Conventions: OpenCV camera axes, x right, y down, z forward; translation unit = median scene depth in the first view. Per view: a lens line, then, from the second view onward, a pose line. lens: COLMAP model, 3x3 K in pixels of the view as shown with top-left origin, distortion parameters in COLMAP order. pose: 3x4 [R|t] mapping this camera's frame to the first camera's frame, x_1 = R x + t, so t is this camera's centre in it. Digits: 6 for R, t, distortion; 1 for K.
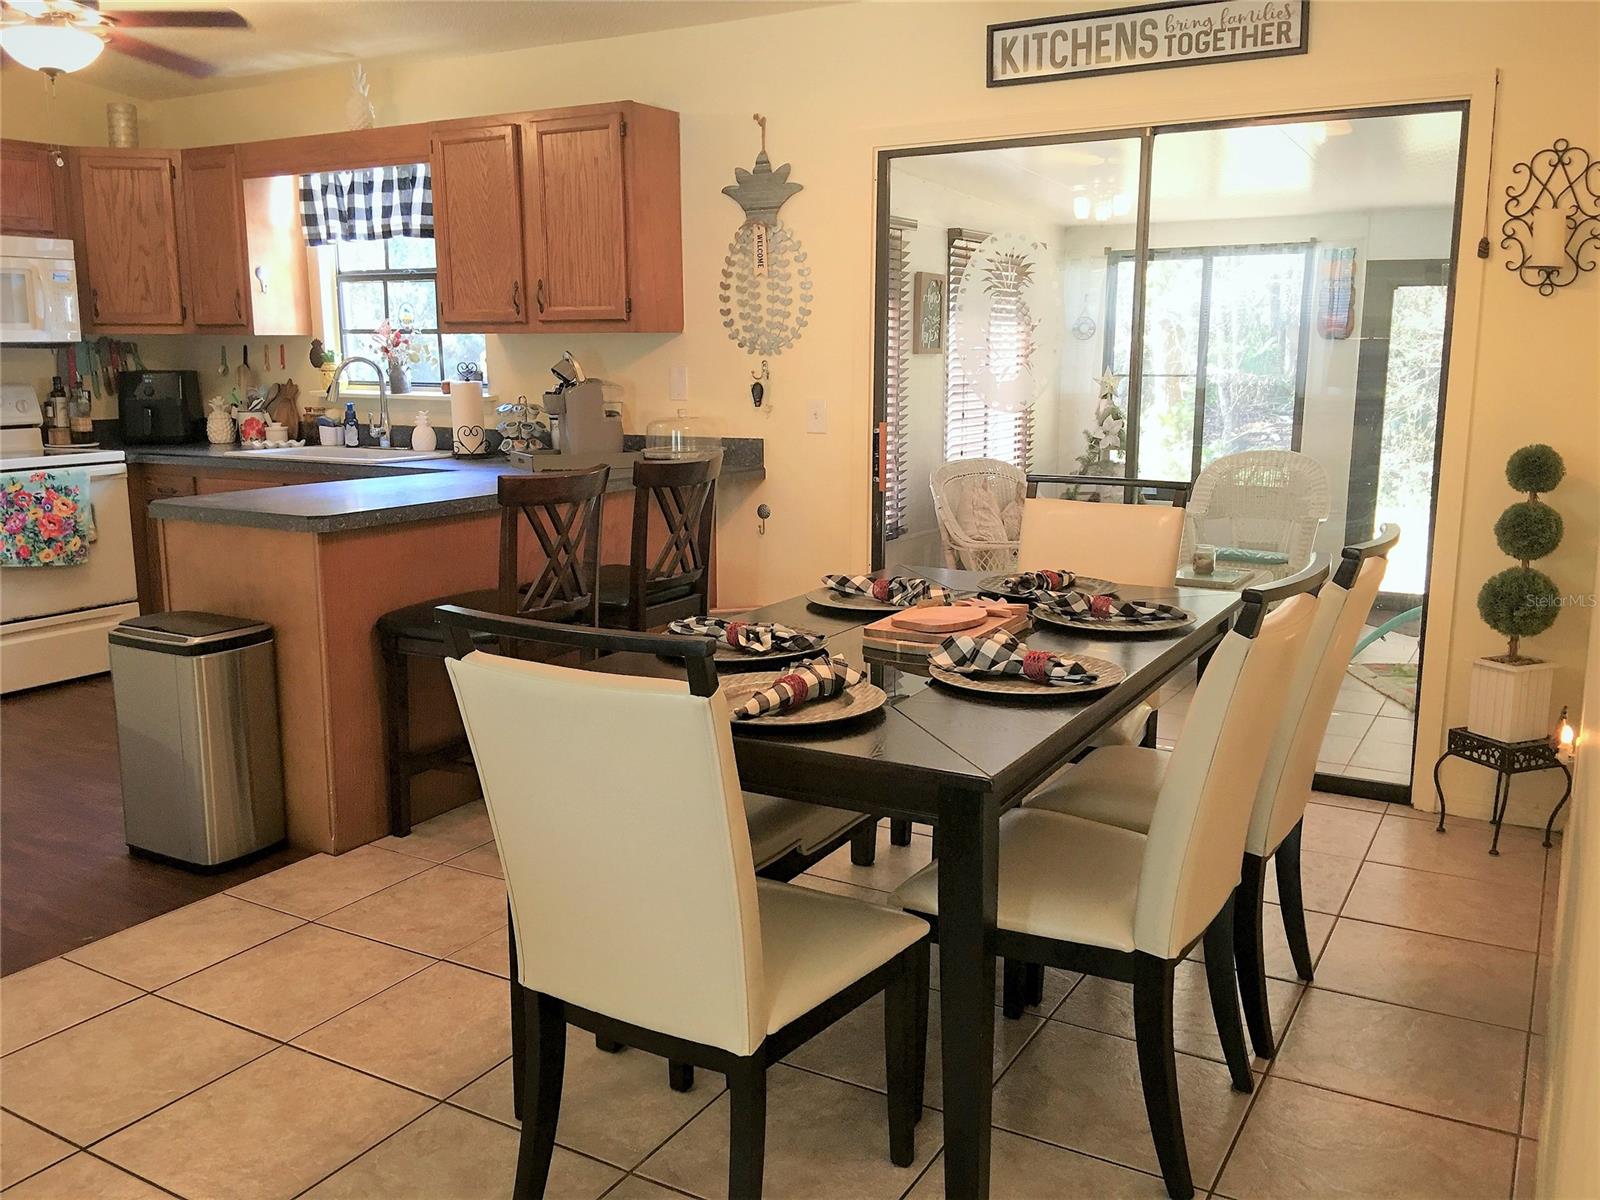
lens RADIAL K [[1351.8, 0, 785.3], [0, 1351.8, 602.2], [0, 0, 1]] dist [0.082480, -0.150361]
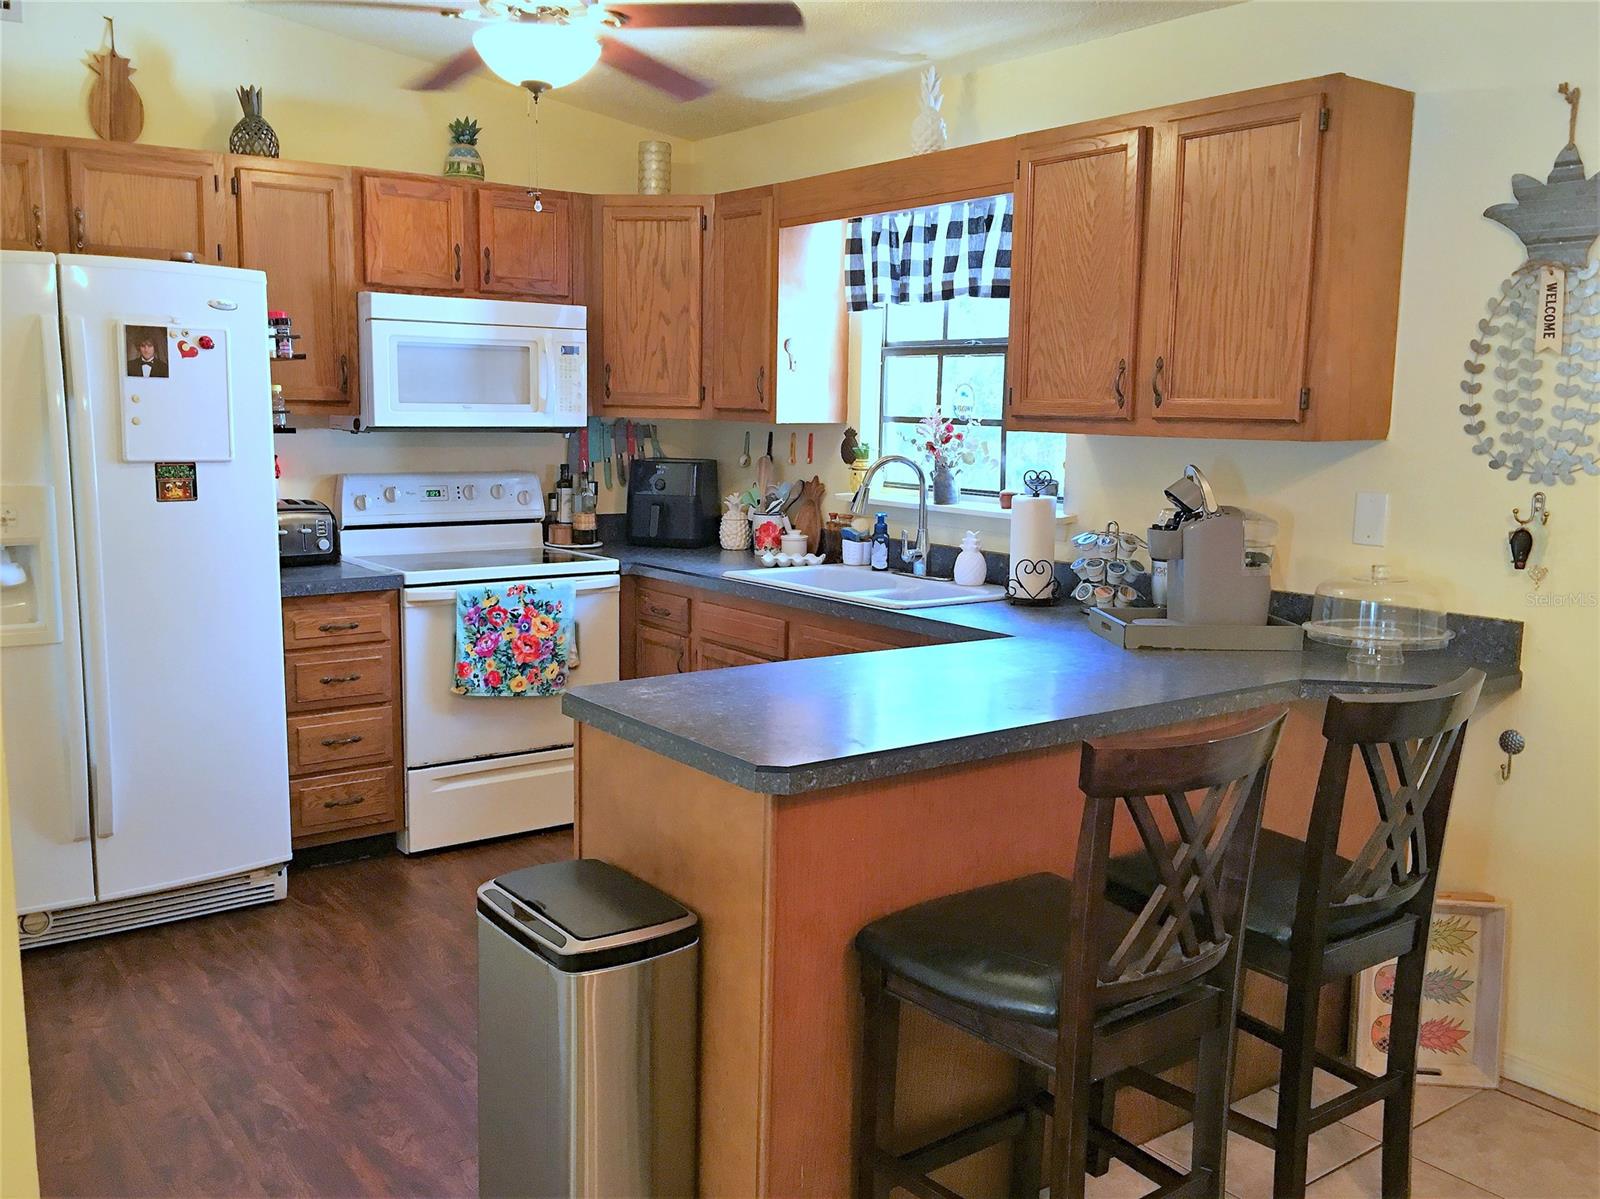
lens RADIAL K [[1351.8, 0, 785.3], [0, 1351.8, 601.7], [0, 0, 1]] dist [0.082480, -0.150361]
pose [[0.919274, 0.074891, -0.386428, -0.076067], [-0.089672, 0.995764, -0.020338, -0.081348], [0.383268, 0.053348, 0.922095, 0.298076]]
